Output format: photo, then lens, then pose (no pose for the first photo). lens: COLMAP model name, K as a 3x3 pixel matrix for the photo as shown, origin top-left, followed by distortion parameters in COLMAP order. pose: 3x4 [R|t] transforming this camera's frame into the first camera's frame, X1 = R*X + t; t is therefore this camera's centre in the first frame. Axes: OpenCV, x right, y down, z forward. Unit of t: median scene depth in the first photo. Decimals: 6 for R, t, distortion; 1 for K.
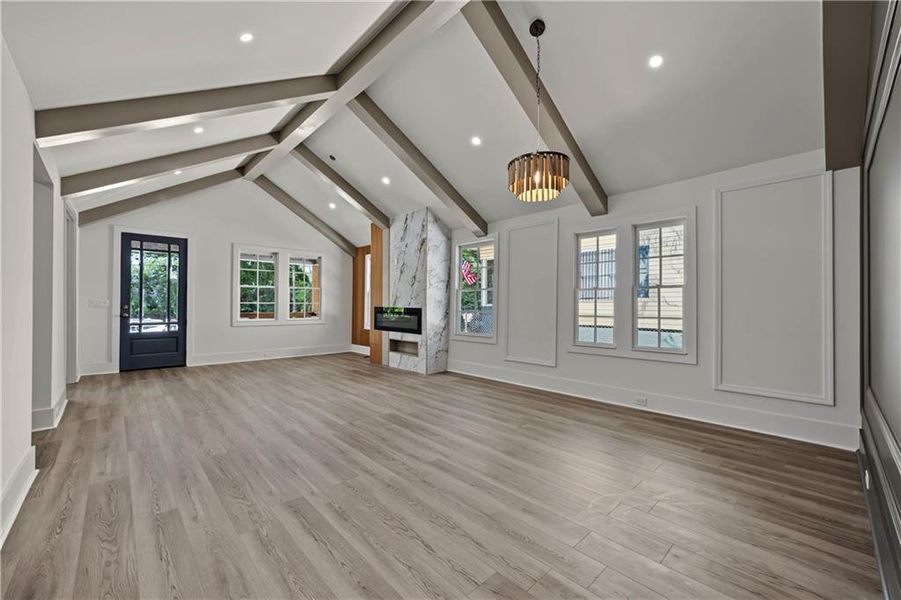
lens RADIAL K [[350.6, 0, 448.1], [0, 350.6, 300.4], [0, 0, 1]] dist [-0.014631, 0.000377]
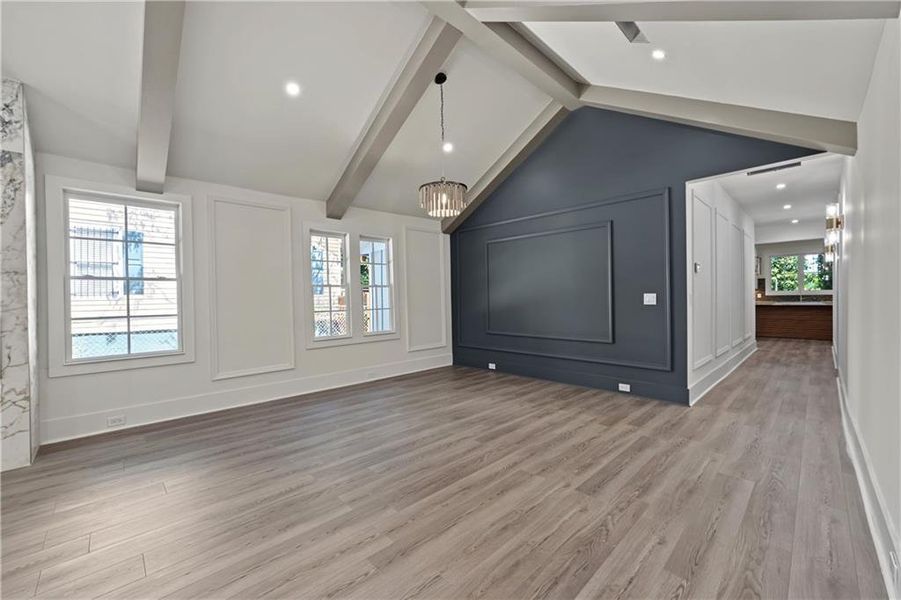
lens RADIAL K [[350.6, 0, 449.4], [0, 350.6, 300.6], [0, 0, 1]] dist [-0.014631, 0.000377]
pose [[0.011104, -0.012669, 0.999858, -0.986116], [0.003627, 0.999914, 0.012629, 0.000603], [-0.999932, 0.003486, 0.011149, 0.934641]]
